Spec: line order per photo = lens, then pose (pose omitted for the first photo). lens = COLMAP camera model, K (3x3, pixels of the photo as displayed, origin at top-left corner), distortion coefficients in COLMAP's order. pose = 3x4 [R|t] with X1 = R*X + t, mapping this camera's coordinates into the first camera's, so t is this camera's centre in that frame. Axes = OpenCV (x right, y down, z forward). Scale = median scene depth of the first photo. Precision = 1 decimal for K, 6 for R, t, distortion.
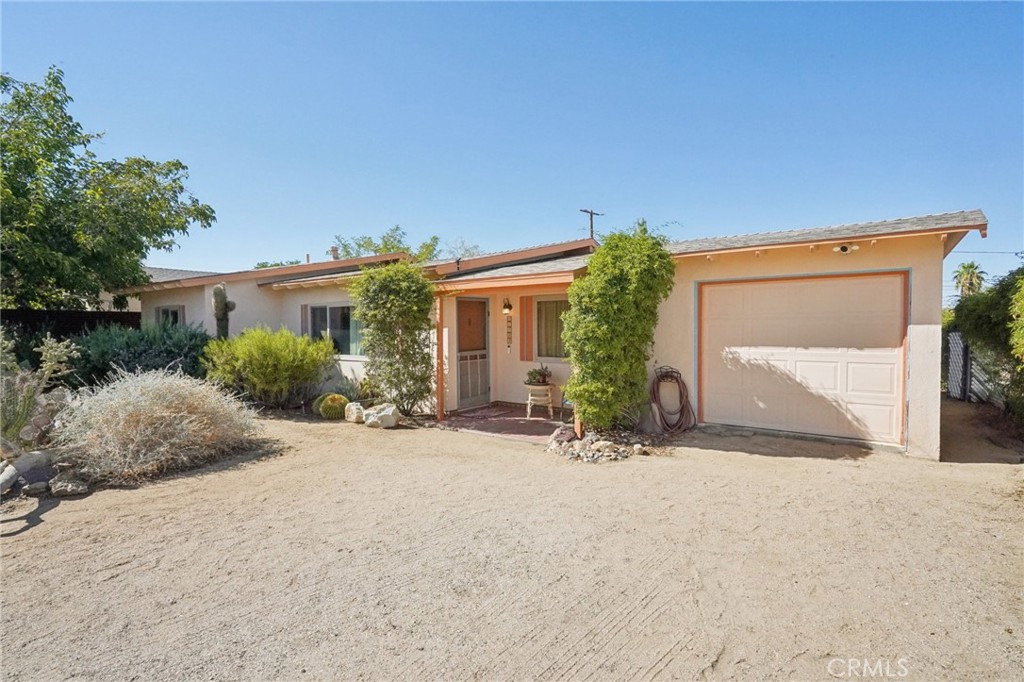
lens RADIAL K [[483.3, 0, 504.8], [0, 483.3, 337.3], [0, 0, 1]] dist [-0.000467, -0.000209]
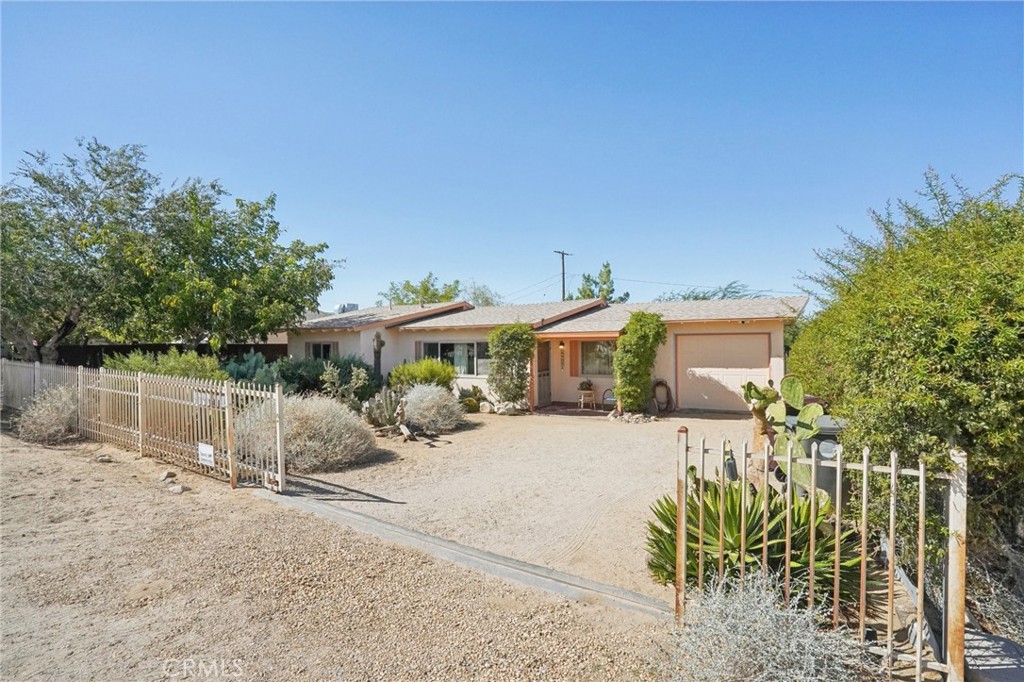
lens RADIAL K [[455.8, 0, 512.0], [0, 455.8, 341.0], [0, 0, 1]] dist [-0.057412, -0.000011]
pose [[0.994490, -0.002586, 0.104801, -0.383618], [0.005625, 0.999572, -0.028710, -0.035472], [-0.104682, 0.029142, 0.994079, -0.634148]]
